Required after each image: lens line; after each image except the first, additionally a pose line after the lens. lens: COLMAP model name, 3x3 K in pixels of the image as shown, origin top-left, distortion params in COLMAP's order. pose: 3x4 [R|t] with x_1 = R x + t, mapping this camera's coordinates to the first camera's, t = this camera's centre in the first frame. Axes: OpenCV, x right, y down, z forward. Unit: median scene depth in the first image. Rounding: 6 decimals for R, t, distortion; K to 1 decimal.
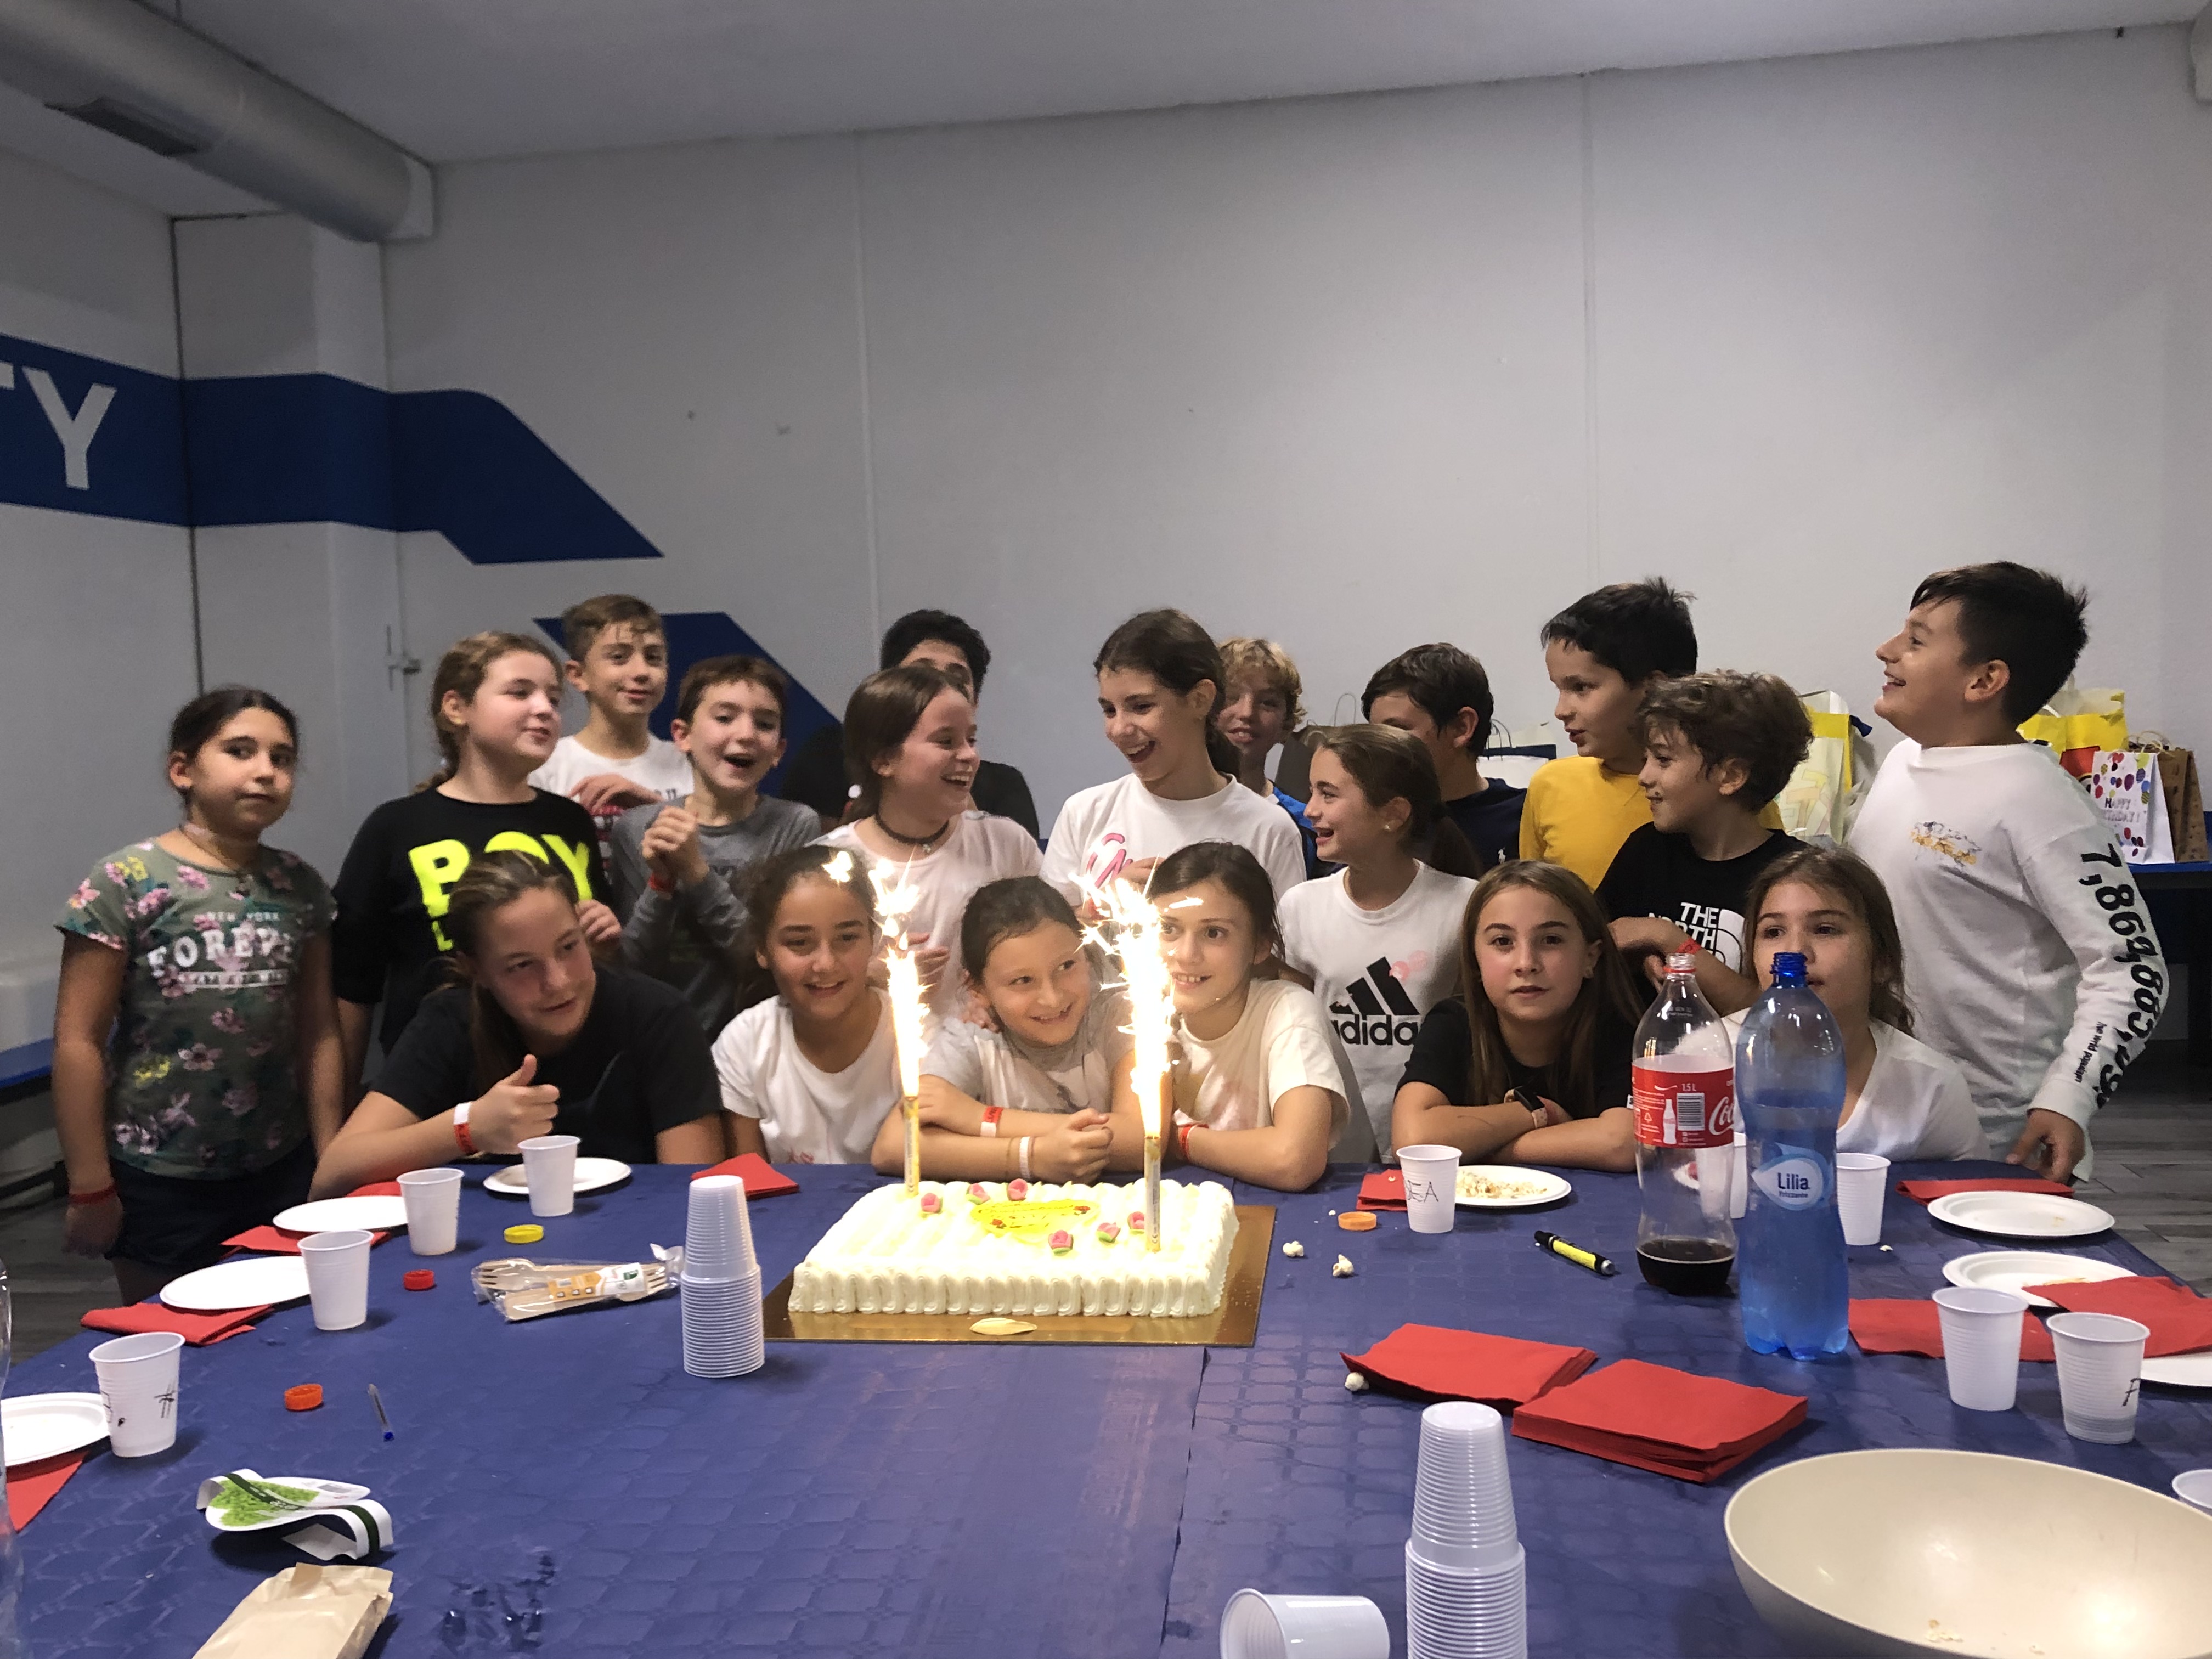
lens RADIAL K [[2019.7, 0, 1109.2], [0, 2019.7, 792.9], [0, 0, 1]] dist [0.048990, 0.000000]
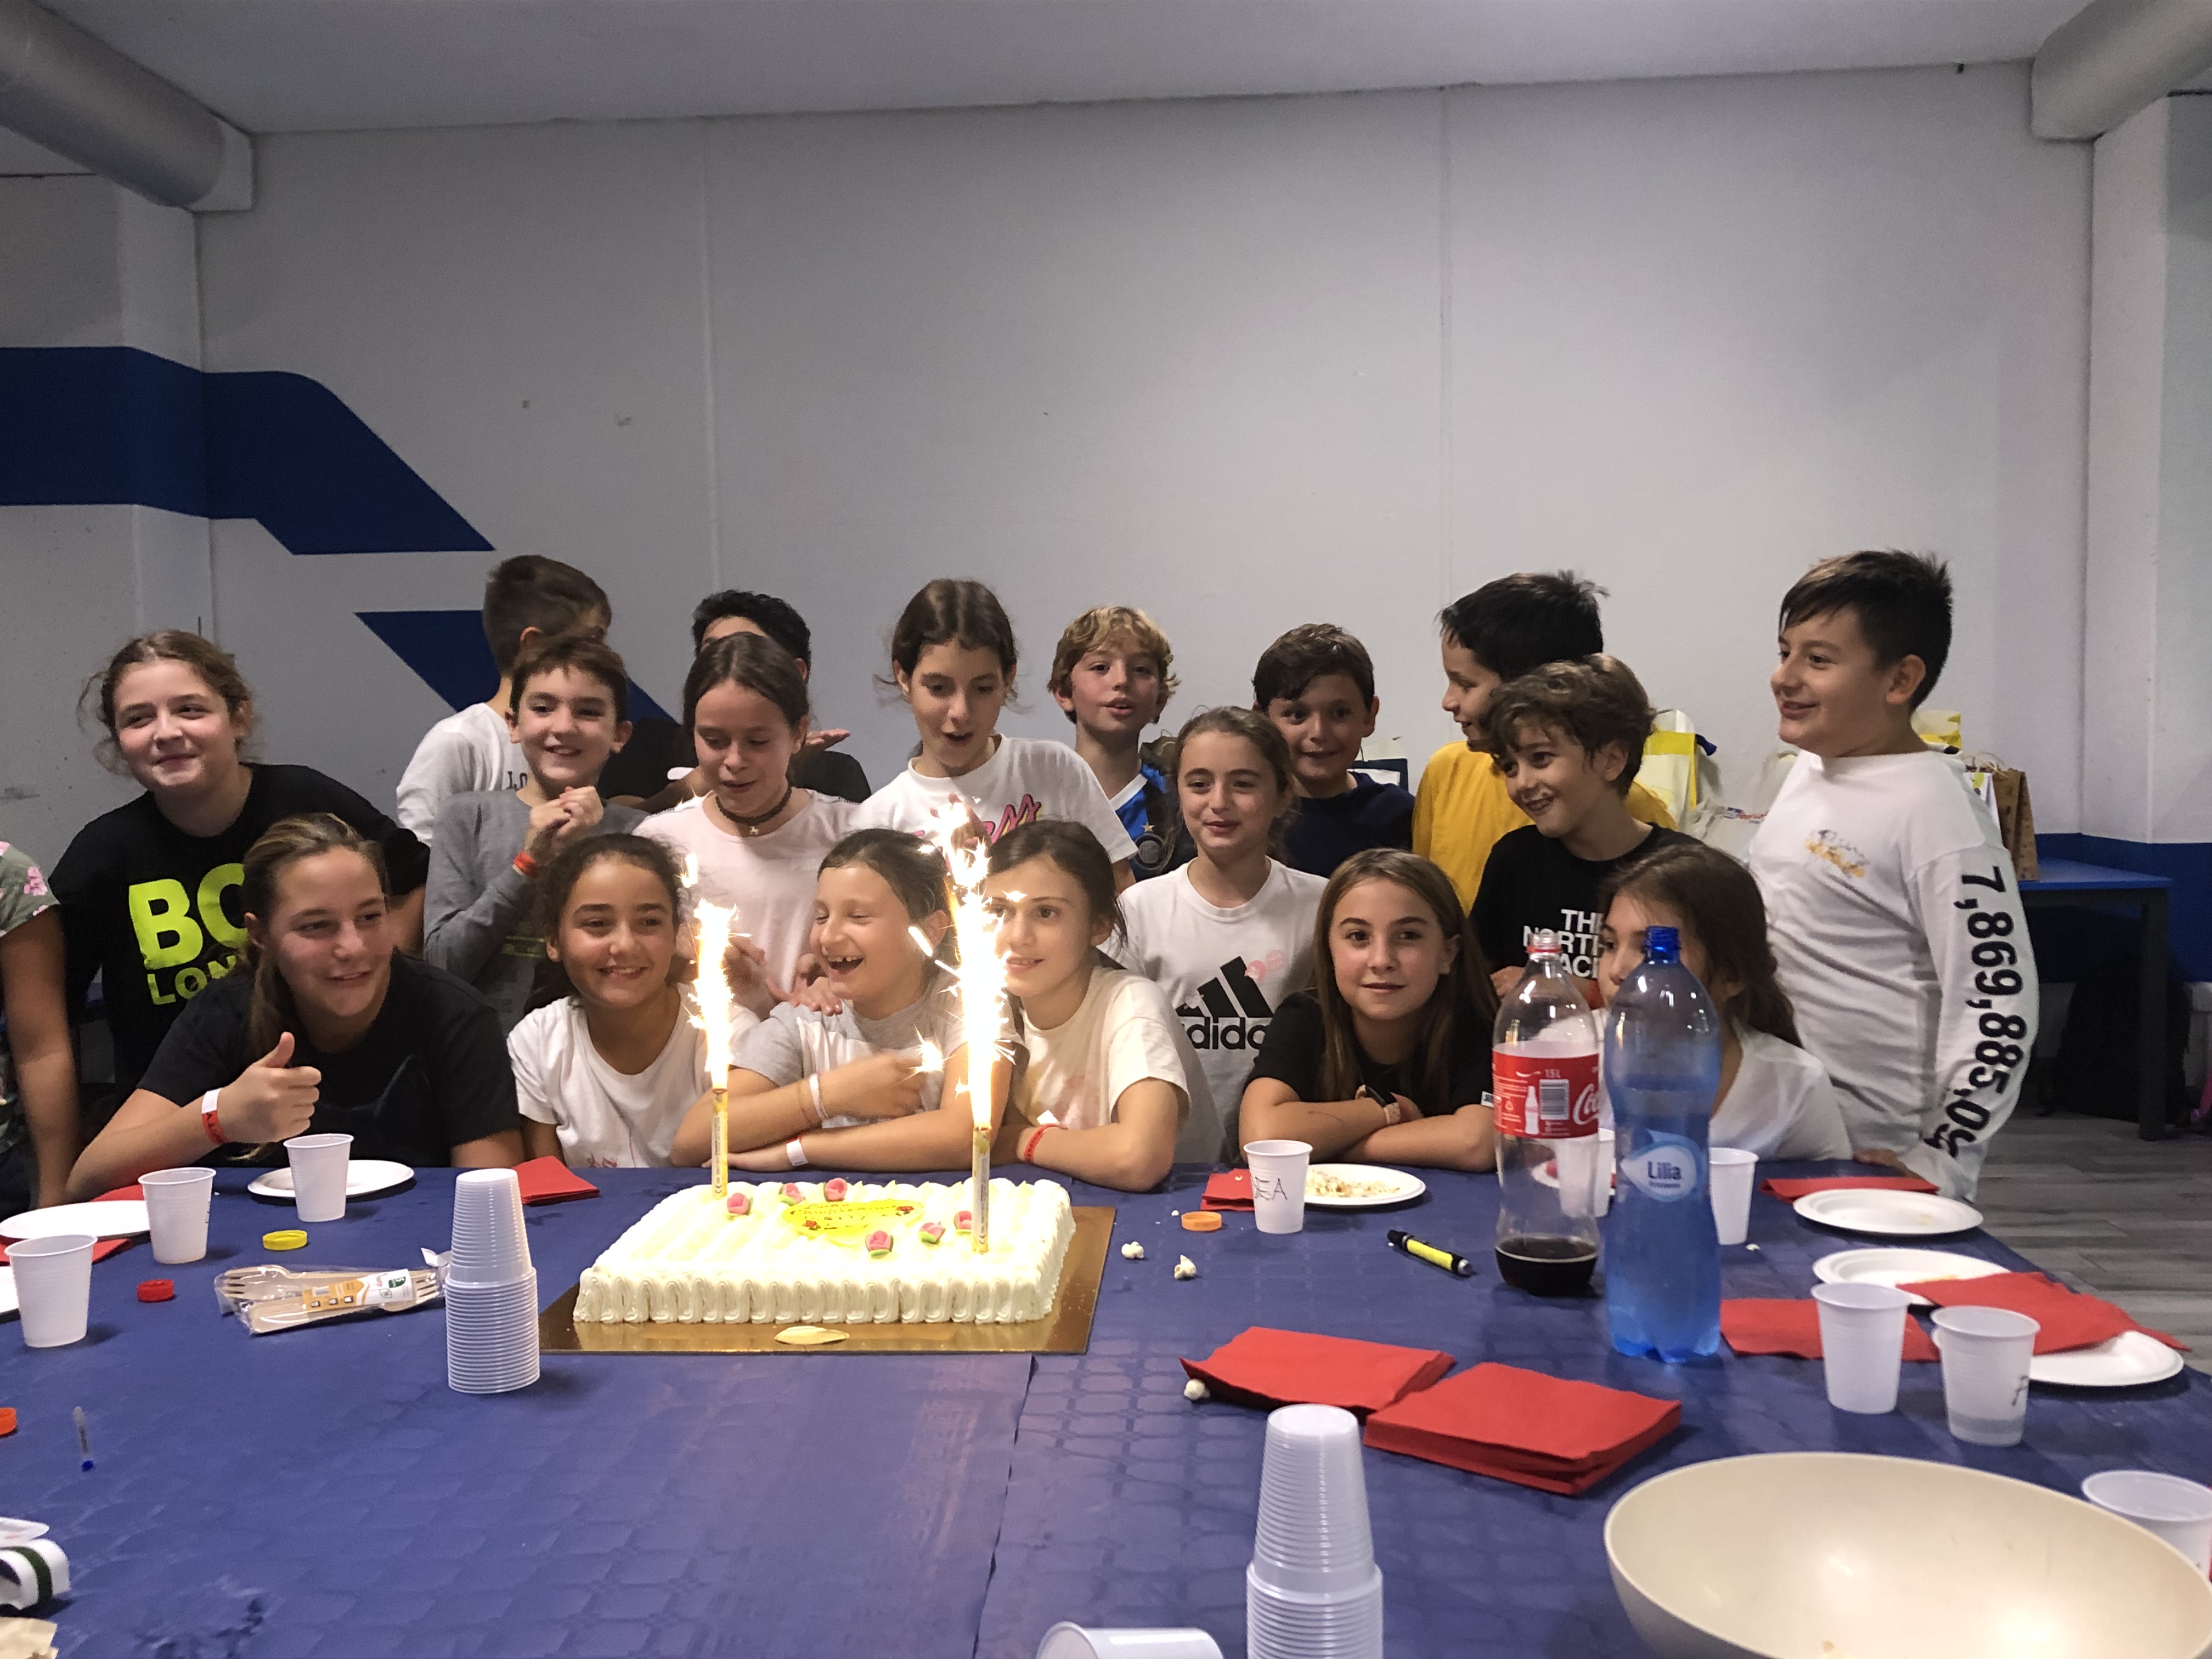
lens RADIAL K [[2019.7, 0, 1106.6], [0, 2019.7, 807.4], [0, 0, 1]] dist [0.048990, 0.000000]
pose [[0.997471, 0.011783, 0.070096, 0.011311], [-0.011446, 0.999921, -0.005205, 0.026189], [-0.070152, 0.004390, 0.997527, 0.072427]]
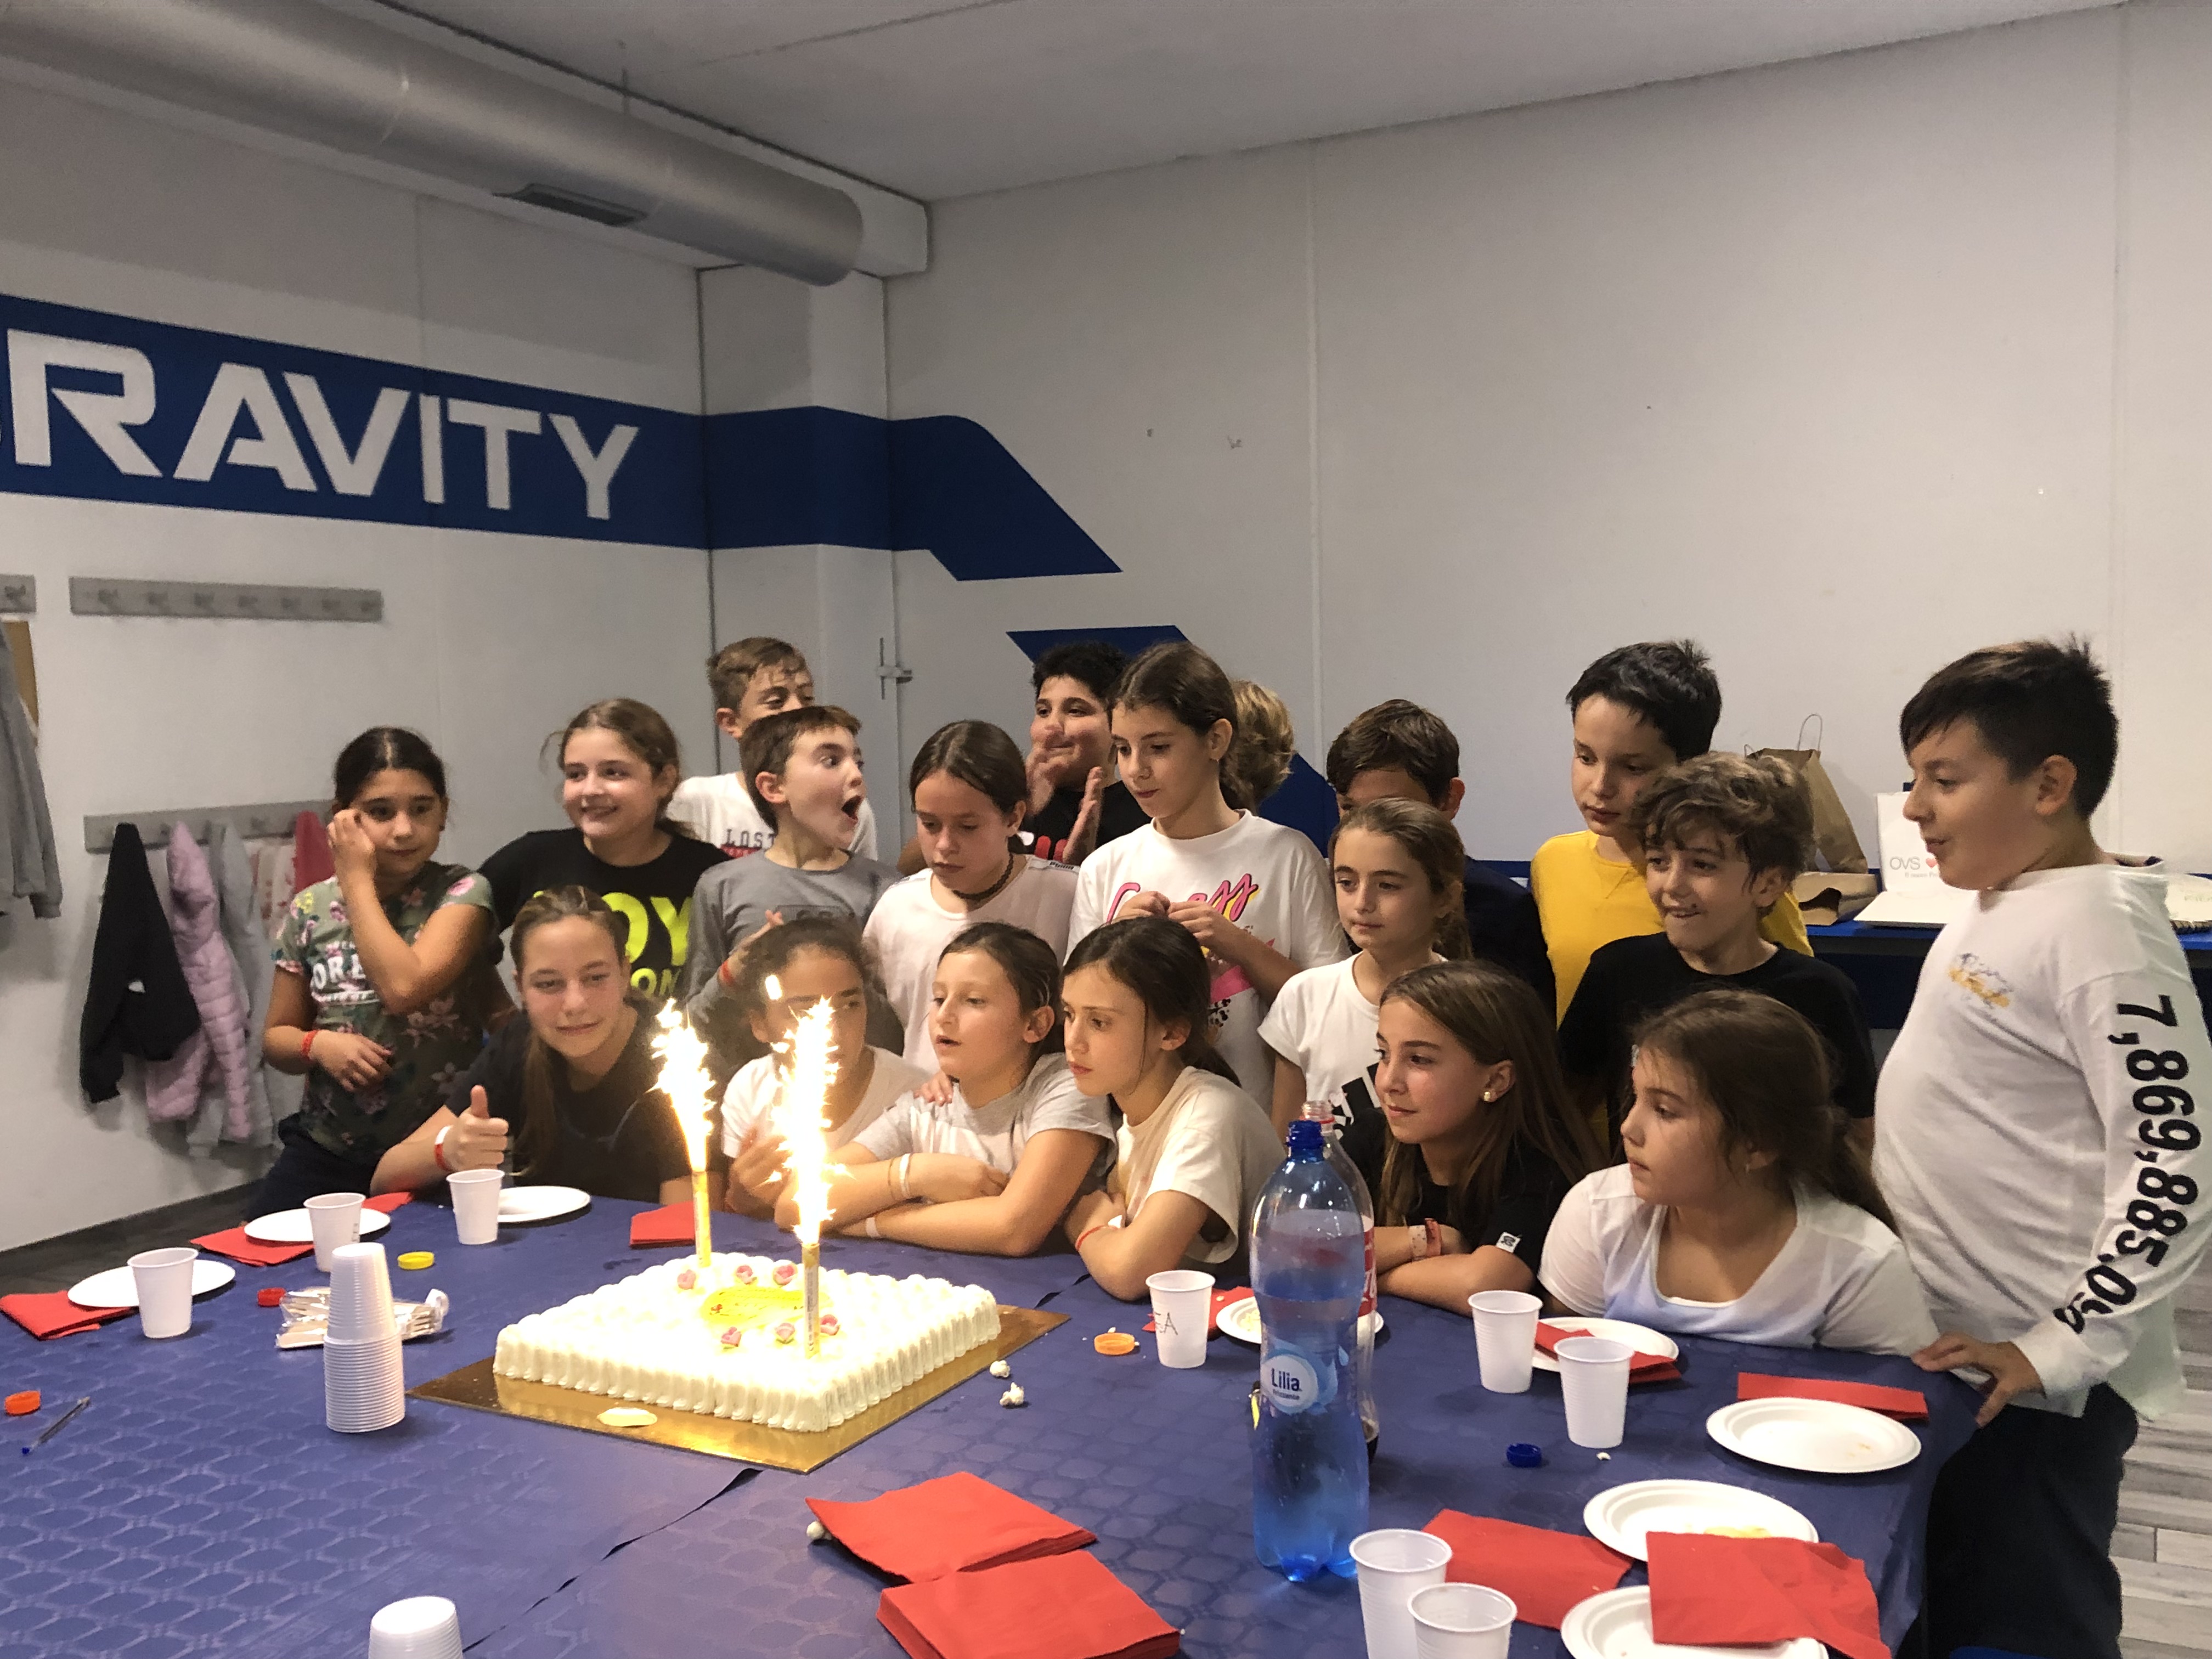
lens RADIAL K [[2019.7, 0, 1113.8], [0, 2019.7, 827.5], [0, 0, 1]] dist [0.048990, 0.000000]
pose [[0.944072, 0.039822, -0.327327, 0.436915], [-0.032223, 0.999071, 0.028608, -0.061307], [0.328162, -0.016461, 0.944478, 0.103438]]
